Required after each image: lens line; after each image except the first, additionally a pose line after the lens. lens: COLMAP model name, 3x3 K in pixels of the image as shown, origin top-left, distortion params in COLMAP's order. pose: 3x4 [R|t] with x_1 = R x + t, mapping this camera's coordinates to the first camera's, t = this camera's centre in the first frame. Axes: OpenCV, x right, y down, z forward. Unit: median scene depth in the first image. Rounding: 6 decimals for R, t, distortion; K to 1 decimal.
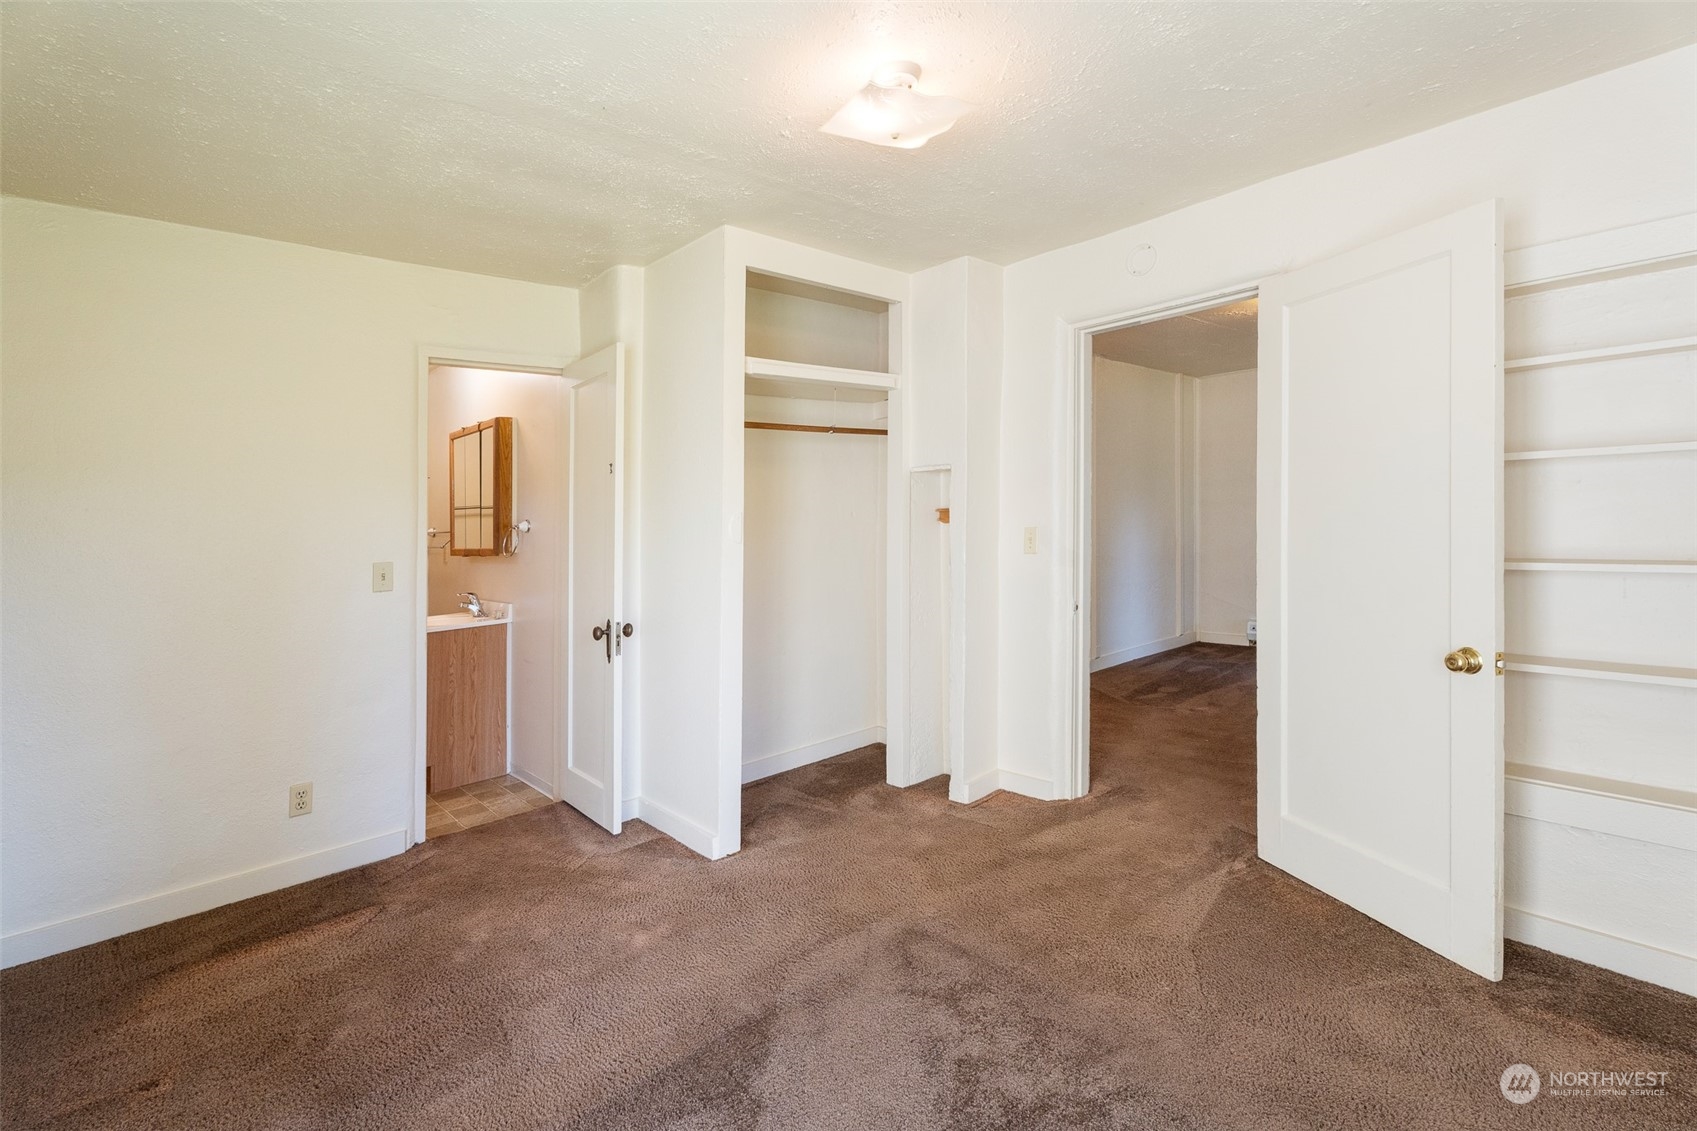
lens RADIAL K [[756.8, 0, 850.6], [0, 756.8, 460.6], [0, 0, 1]] dist [0.000341, 0.000713]
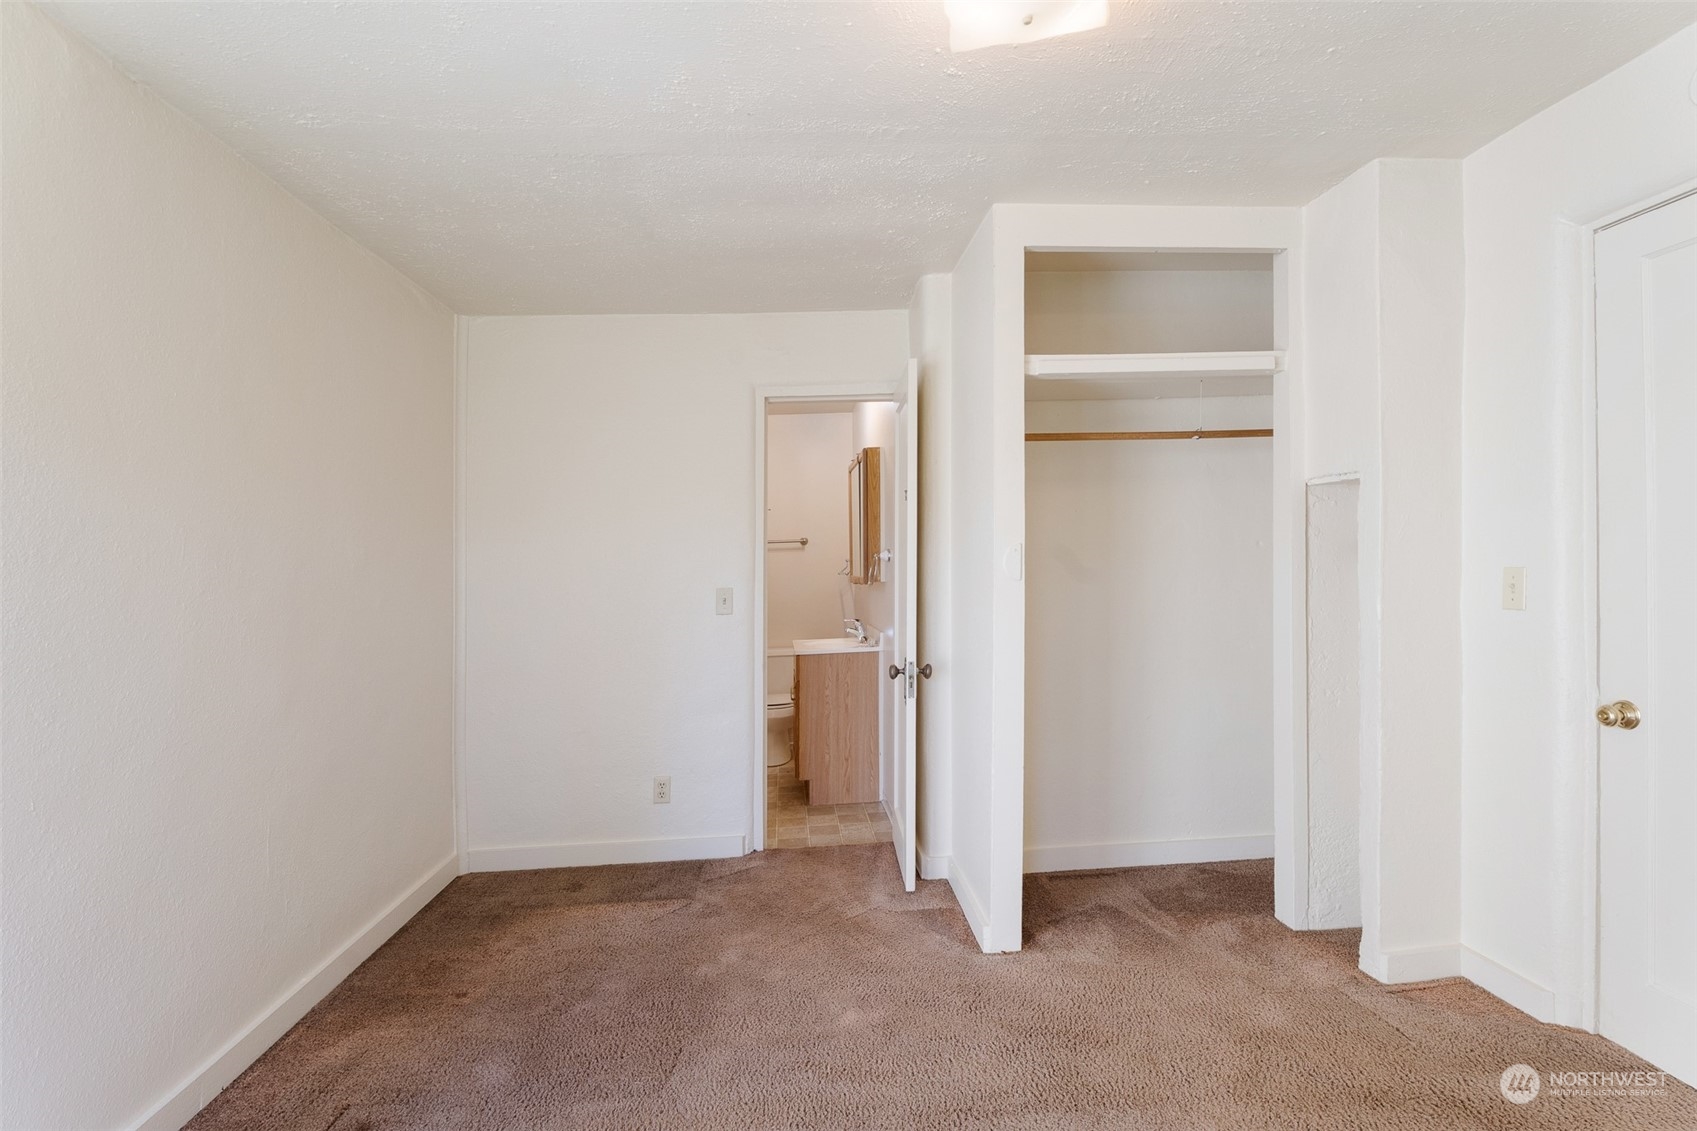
lens RADIAL K [[796.3, 0, 847.2], [0, 796.3, 488.2], [0, 0, 1]] dist [-0.009828, 0.000937]
pose [[0.797346, -0.039403, -0.602235, 0.212658], [0.041679, 0.999079, -0.010186, 0.008236], [0.602082, -0.016979, 0.798254, 0.173217]]
